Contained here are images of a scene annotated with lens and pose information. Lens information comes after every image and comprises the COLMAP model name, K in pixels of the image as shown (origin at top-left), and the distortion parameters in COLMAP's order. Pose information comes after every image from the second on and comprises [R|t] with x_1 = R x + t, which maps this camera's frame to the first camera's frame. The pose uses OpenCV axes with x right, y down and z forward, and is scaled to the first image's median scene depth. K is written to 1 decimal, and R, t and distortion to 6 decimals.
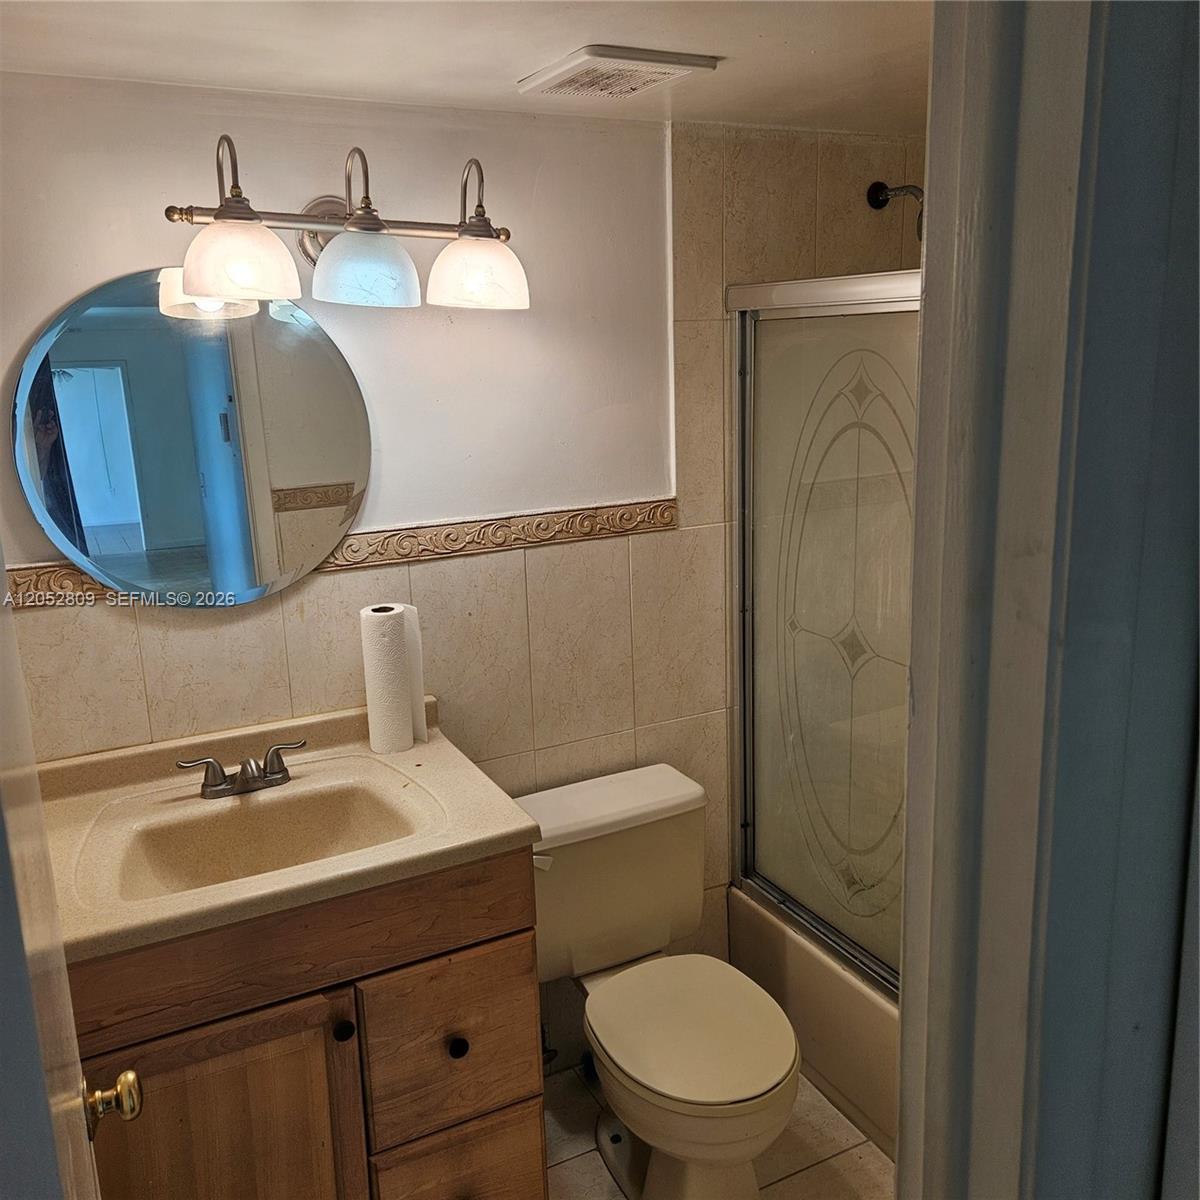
lens RADIAL K [[1078.4, 0, 597.2], [0, 1078.4, 591.7], [0, 0, 1]] dist [0.081924, -0.083804]
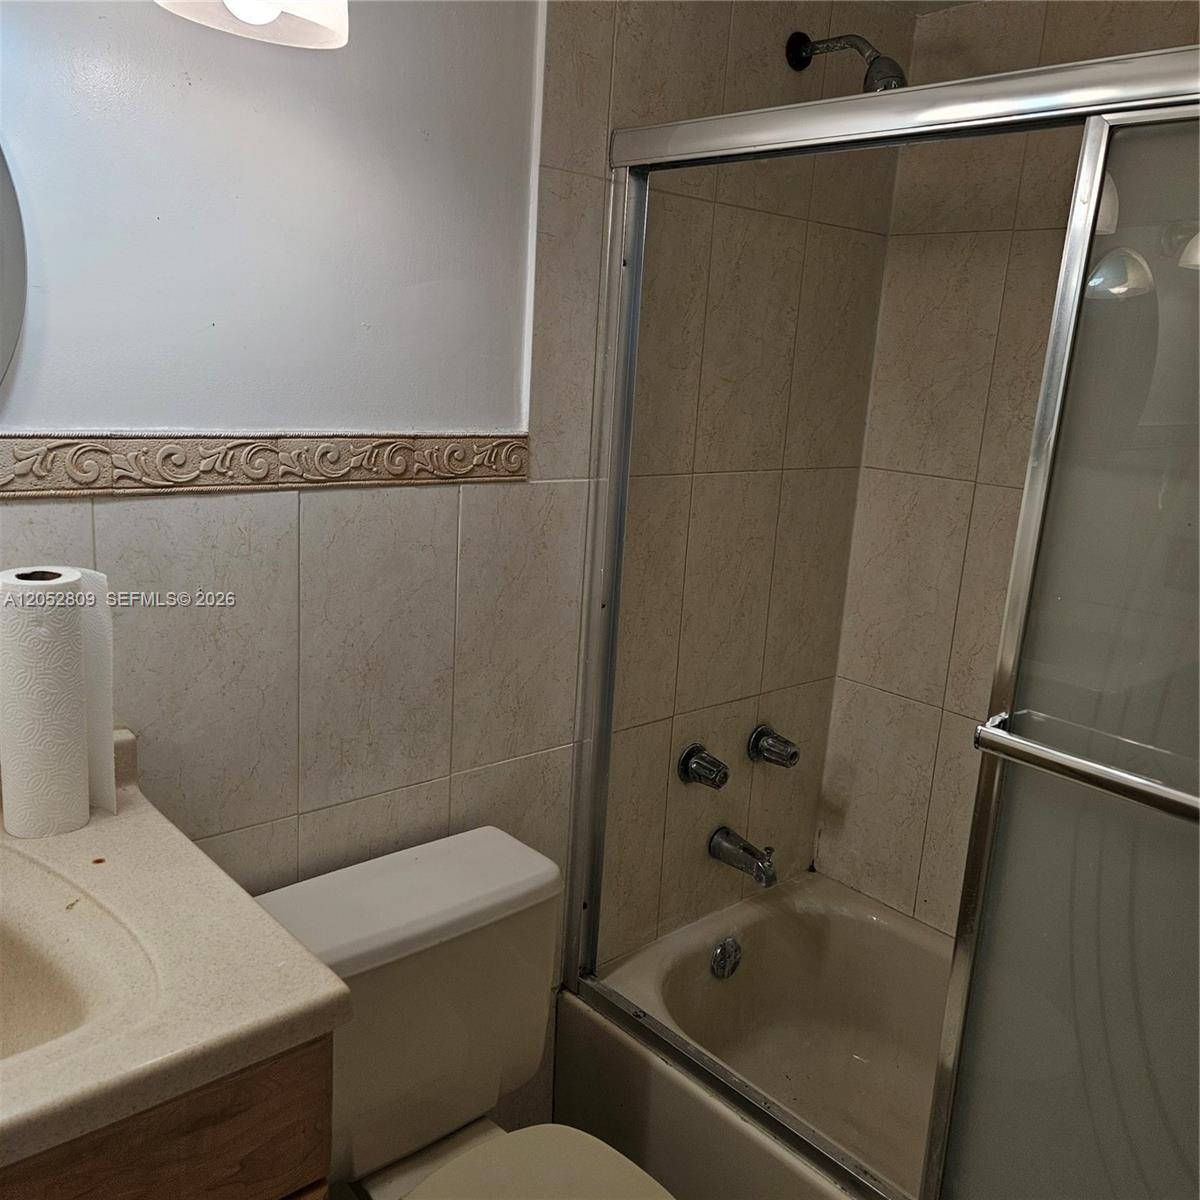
lens RADIAL K [[1078.4, 0, 592.1], [0, 1078.4, 593.7], [0, 0, 1]] dist [0.081924, -0.083804]
pose [[0.964160, 0.036495, 0.262801, -0.063827], [-0.034802, 0.999333, -0.011096, 0.019157], [-0.263030, 0.001553, 0.964786, 0.340384]]
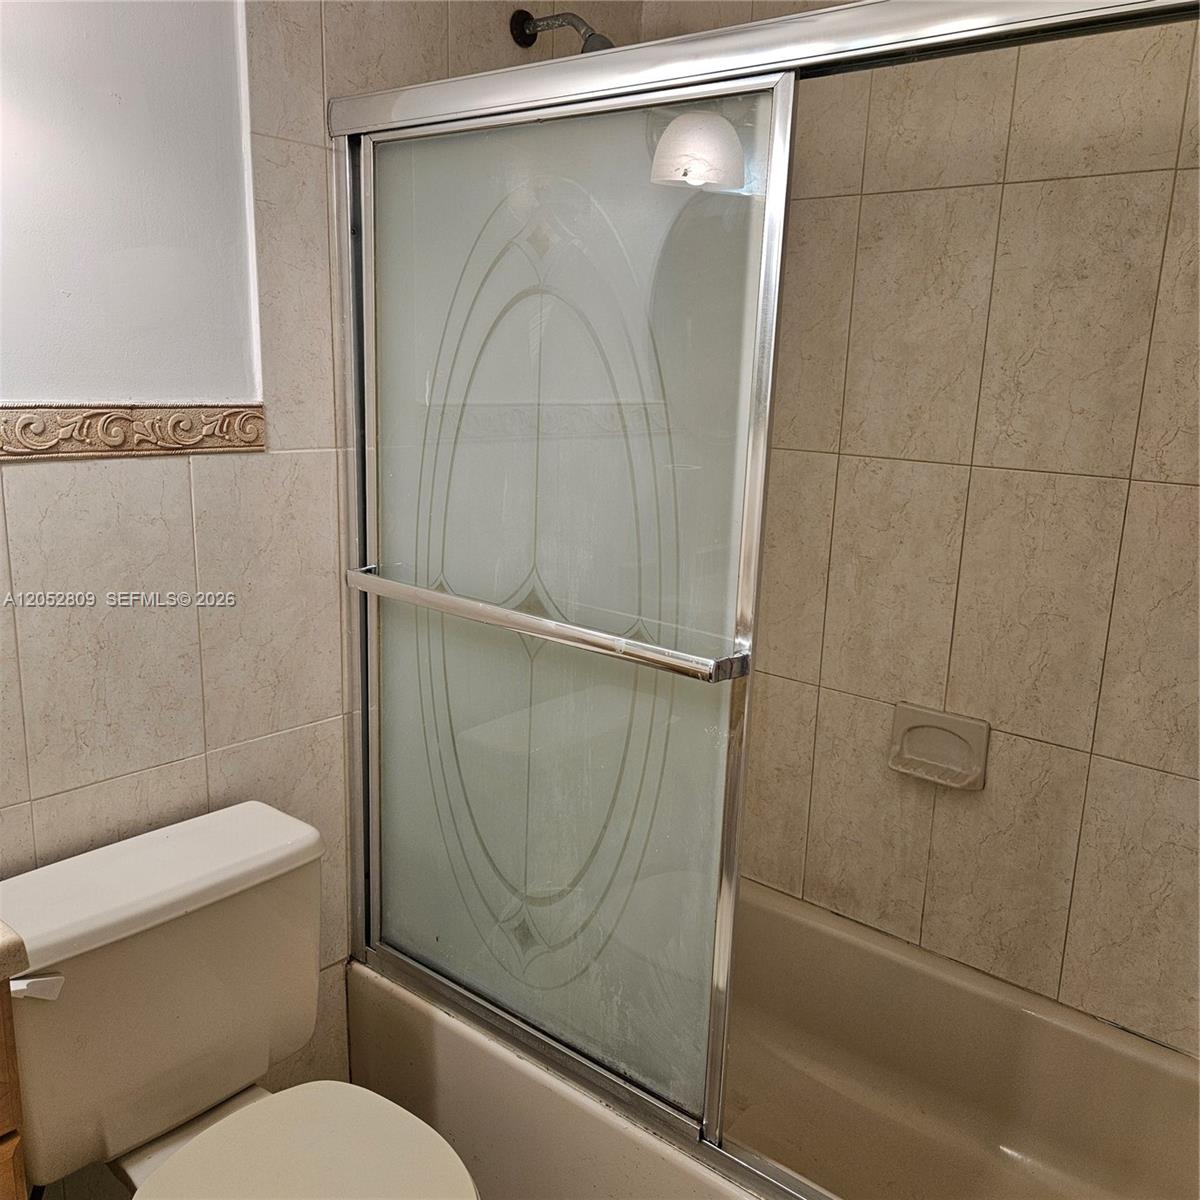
lens RADIAL K [[1078.4, 0, 612.0], [0, 1078.4, 603.7], [0, 0, 1]] dist [0.081924, -0.083804]
pose [[0.917772, -0.023397, 0.396417, 0.000512], [0.028087, 0.999587, -0.006028, 0.048230], [-0.396112, 0.016666, 0.918051, 0.296081]]
